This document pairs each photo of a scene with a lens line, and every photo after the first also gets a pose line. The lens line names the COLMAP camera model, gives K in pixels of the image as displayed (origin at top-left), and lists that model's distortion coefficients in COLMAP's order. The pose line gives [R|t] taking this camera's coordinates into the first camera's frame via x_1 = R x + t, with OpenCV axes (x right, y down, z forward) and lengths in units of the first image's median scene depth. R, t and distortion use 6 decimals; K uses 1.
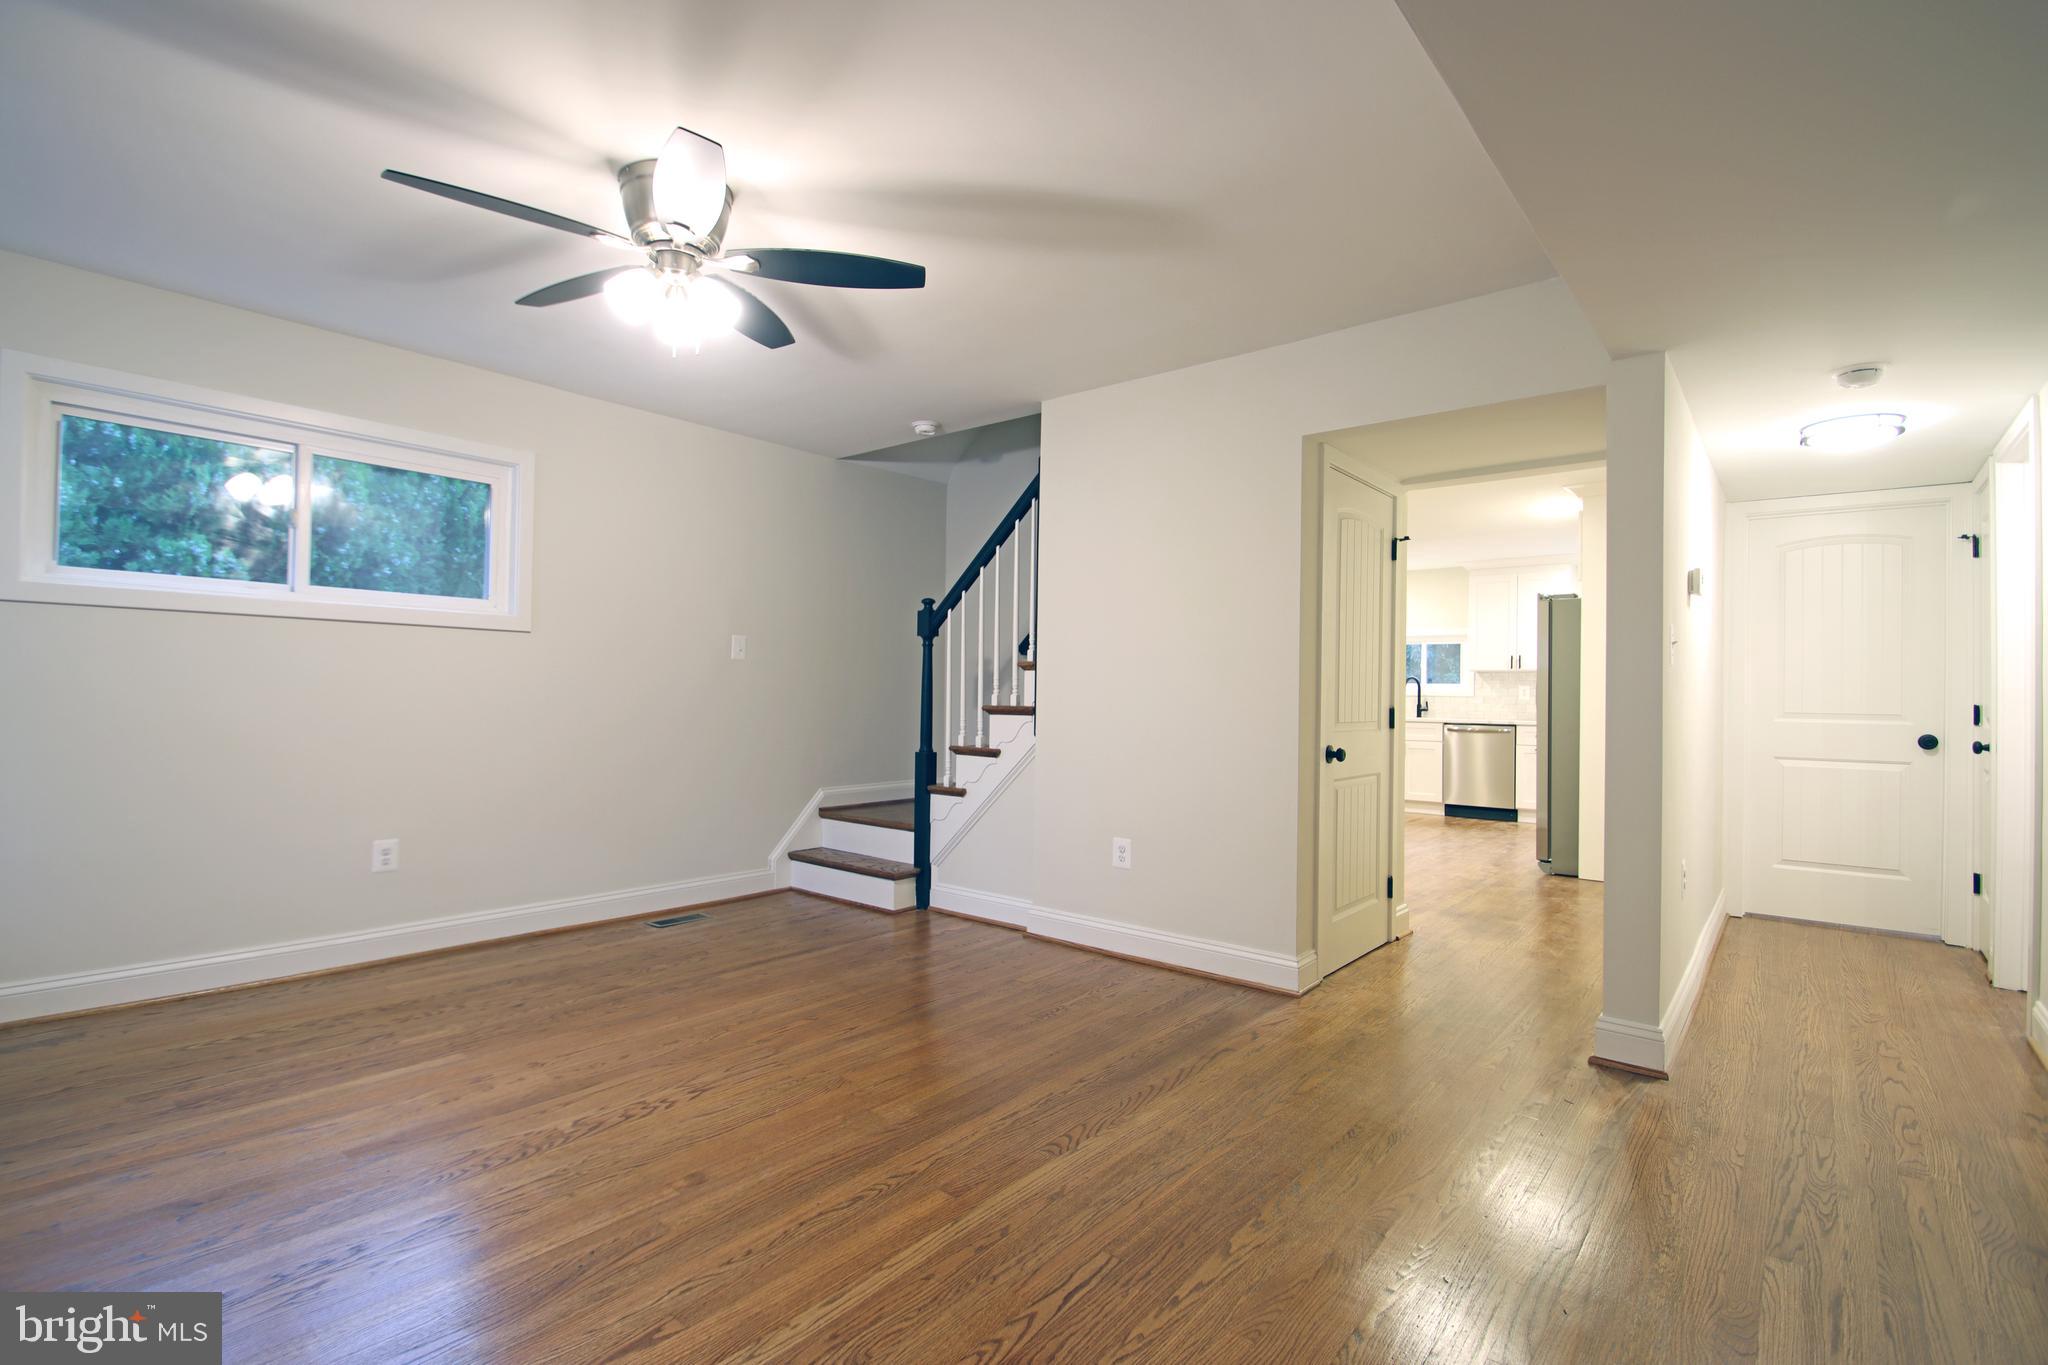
lens RADIAL K [[941.7, 0, 998.6], [0, 941.7, 686.0], [0, 0, 1]] dist [0.008468, -0.014162]
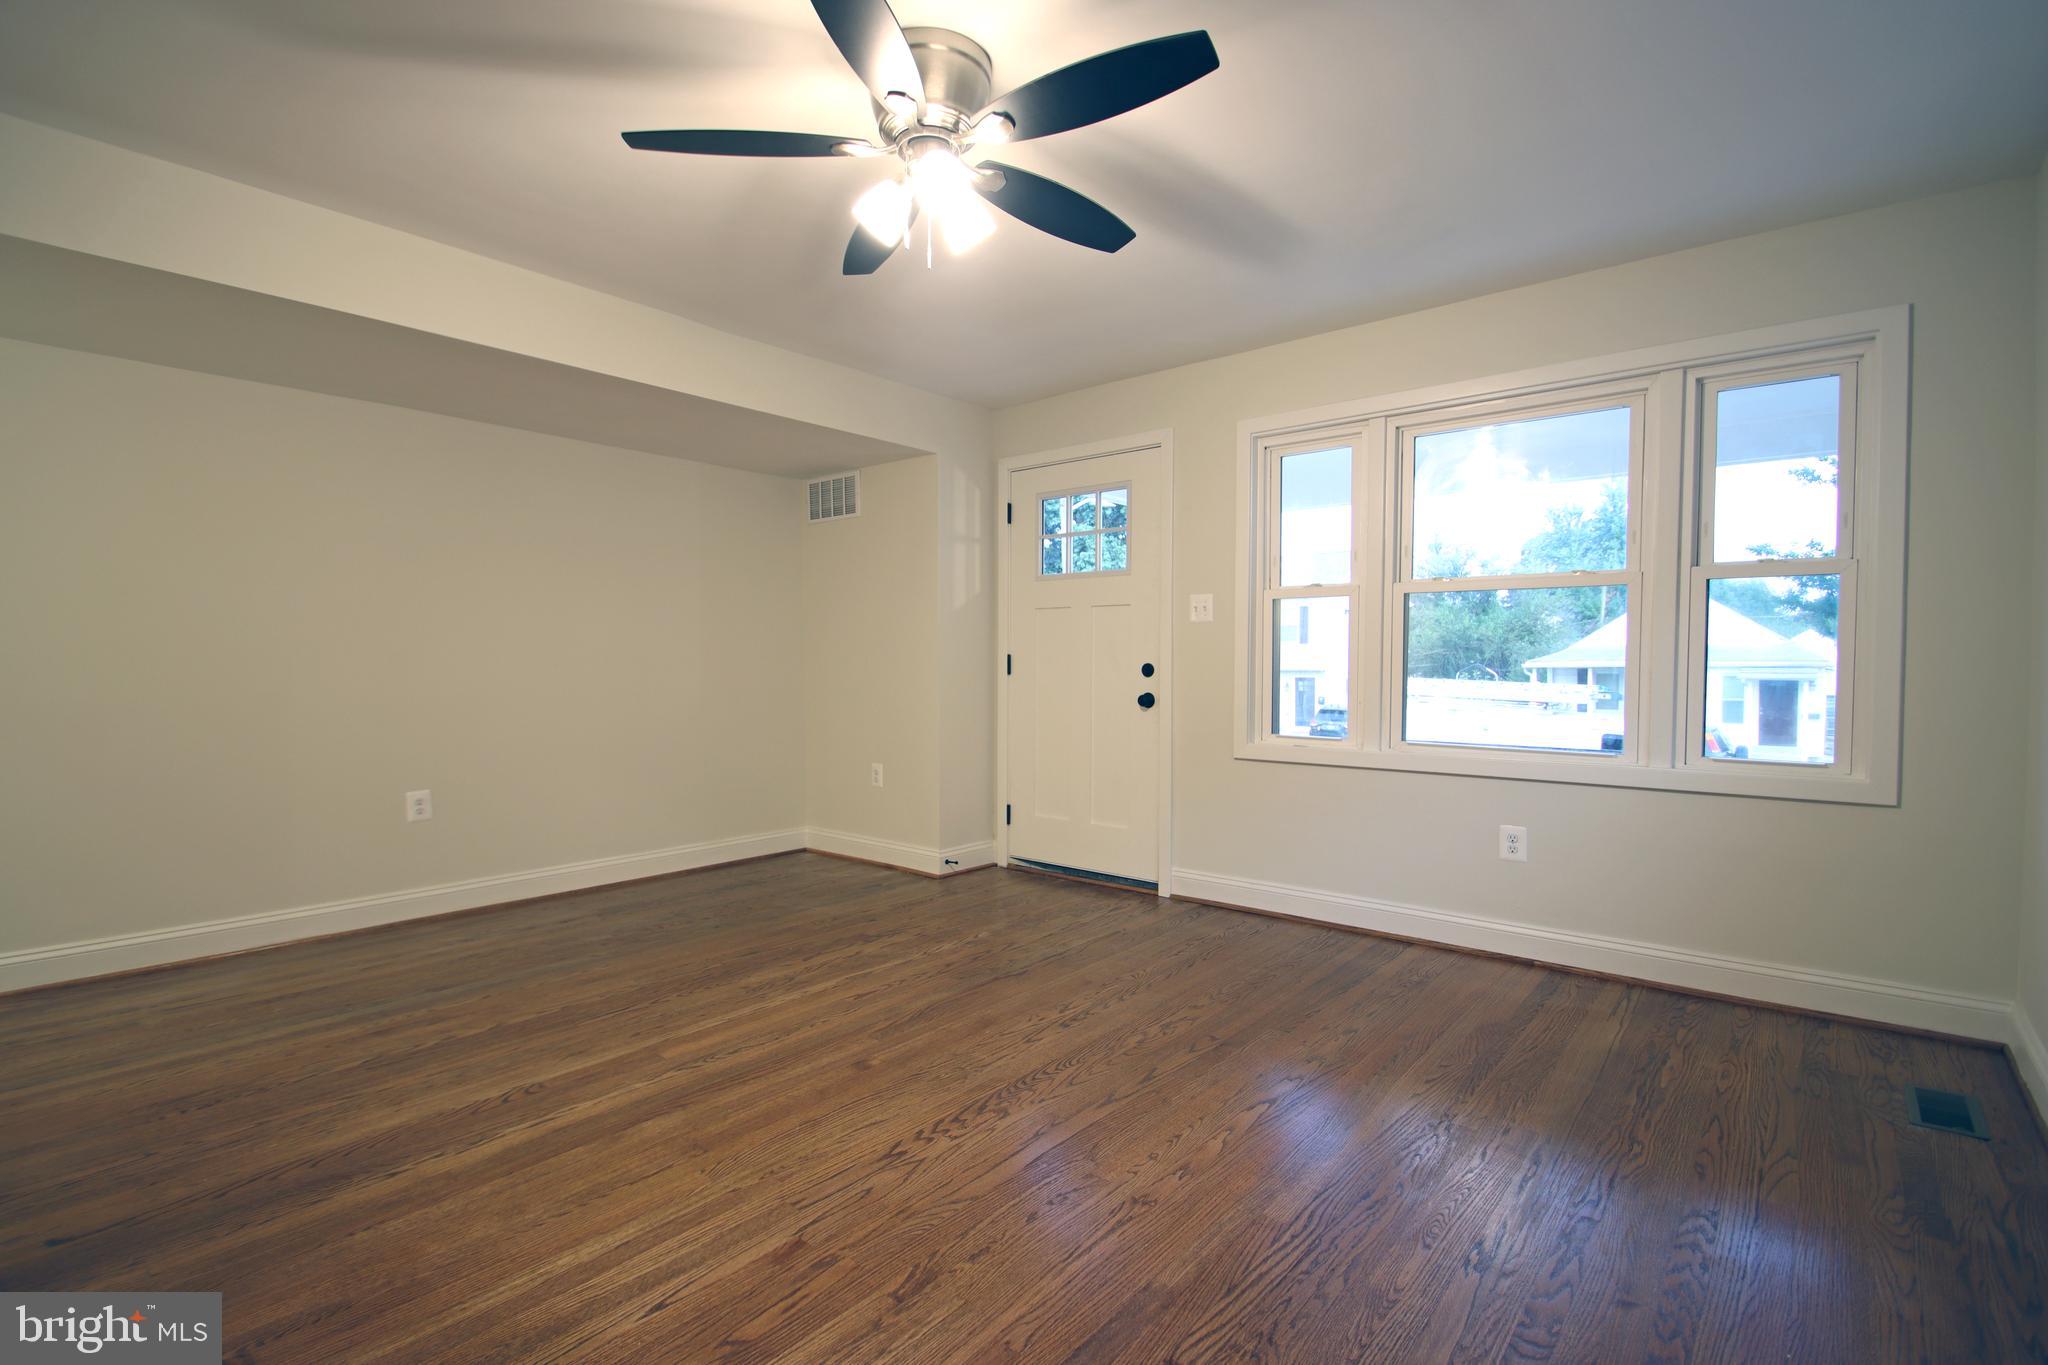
lens RADIAL K [[983.8, 0, 1002.4], [0, 983.8, 690.2], [0, 0, 1]] dist [0.003480, -0.016308]
pose [[-0.999833, -0.015304, 0.009941, -0.489429], [-0.015115, 0.999709, 0.018810, 0.016112], [-0.010226, 0.018657, -0.999774, 2.175134]]
